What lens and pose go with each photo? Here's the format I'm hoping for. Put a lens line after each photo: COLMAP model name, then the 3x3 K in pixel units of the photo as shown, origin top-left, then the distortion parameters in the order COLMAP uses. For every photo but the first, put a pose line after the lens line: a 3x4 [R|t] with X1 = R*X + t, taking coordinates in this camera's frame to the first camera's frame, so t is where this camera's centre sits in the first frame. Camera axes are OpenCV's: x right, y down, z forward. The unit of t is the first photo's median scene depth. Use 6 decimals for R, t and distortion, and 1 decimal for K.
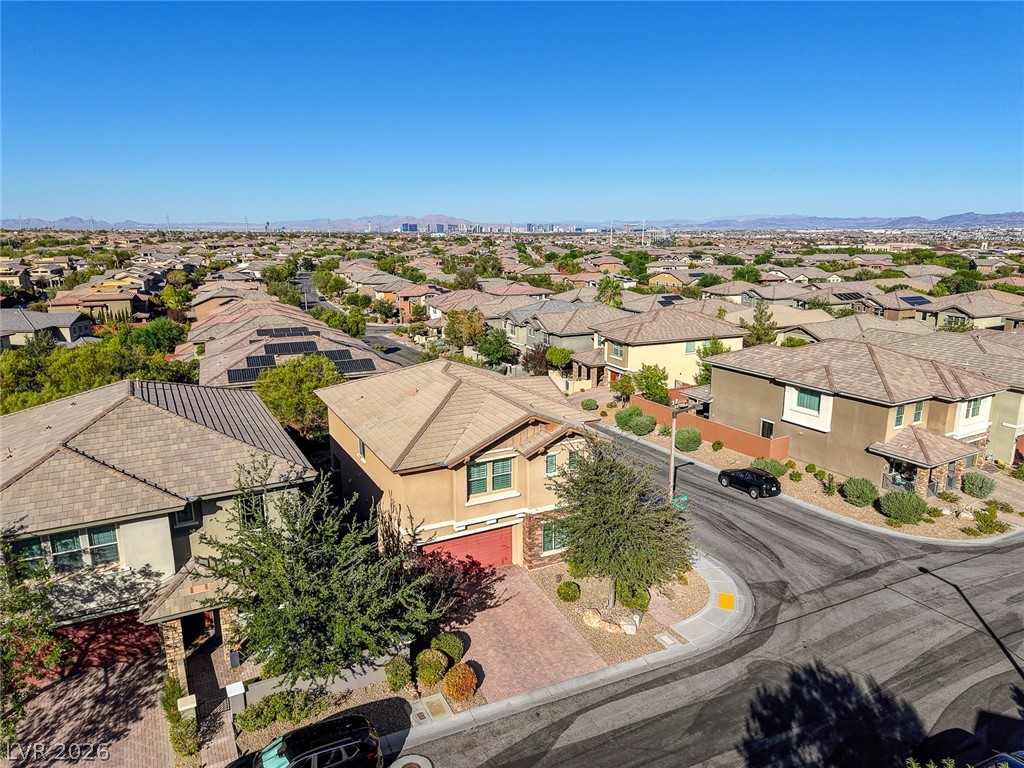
lens RADIAL K [[693.4, 0, 512.0], [0, 693.4, 384.0], [0, 0, 1]] dist [0.029022, -0.031136]
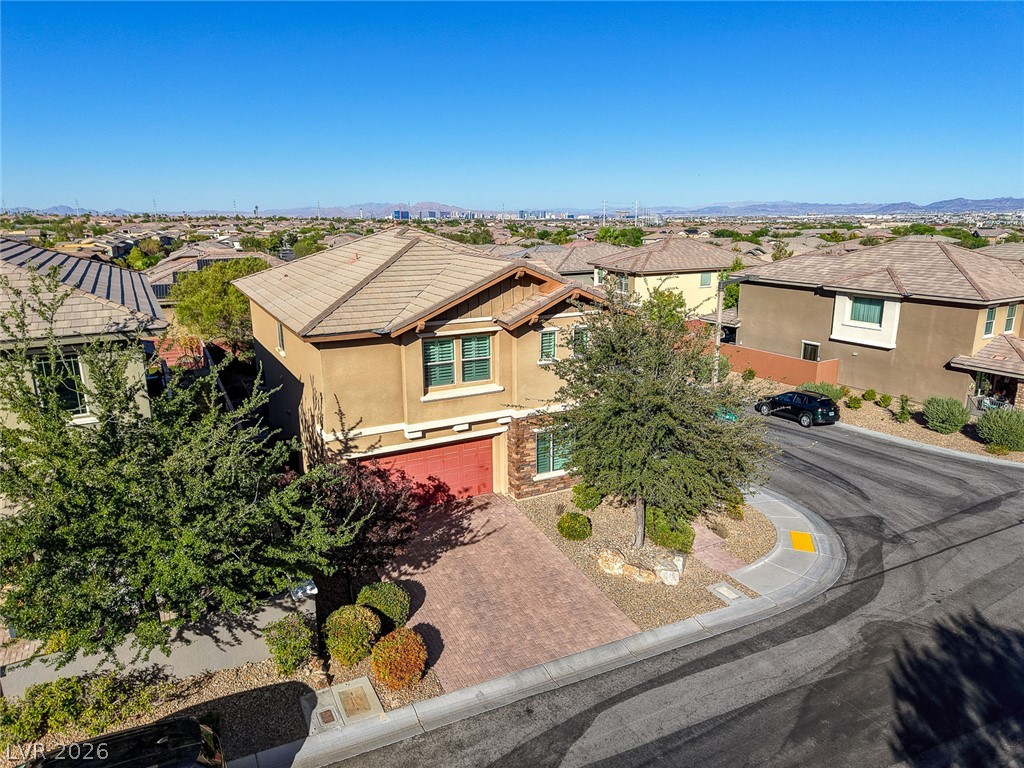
lens RADIAL K [[689.6, 0, 512.0], [0, 689.6, 384.0], [0, 0, 1]] dist [0.036756, -0.038077]
pose [[0.999935, -0.005749, 0.009864, 0.013835], [0.005568, 0.999817, 0.018322, 0.141754], [-0.009968, -0.018266, 0.999783, 0.317206]]
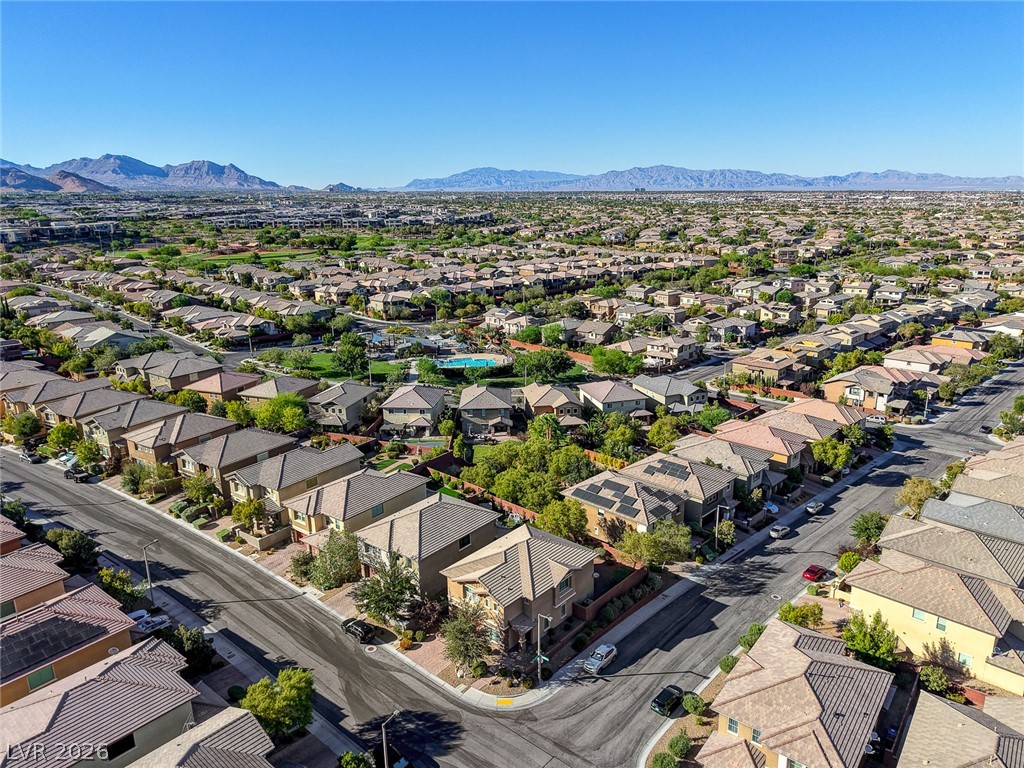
lens RADIAL K [[706.7, 0, 510.2], [0, 706.7, 382.8], [0, 0, 1]] dist [0.019606, -0.019673]
pose [[0.372531, 0.239402, -0.896609, 2.070394], [-0.192528, 0.965070, 0.177688, -1.053786], [0.907829, 0.106428, 0.405610, 0.008429]]
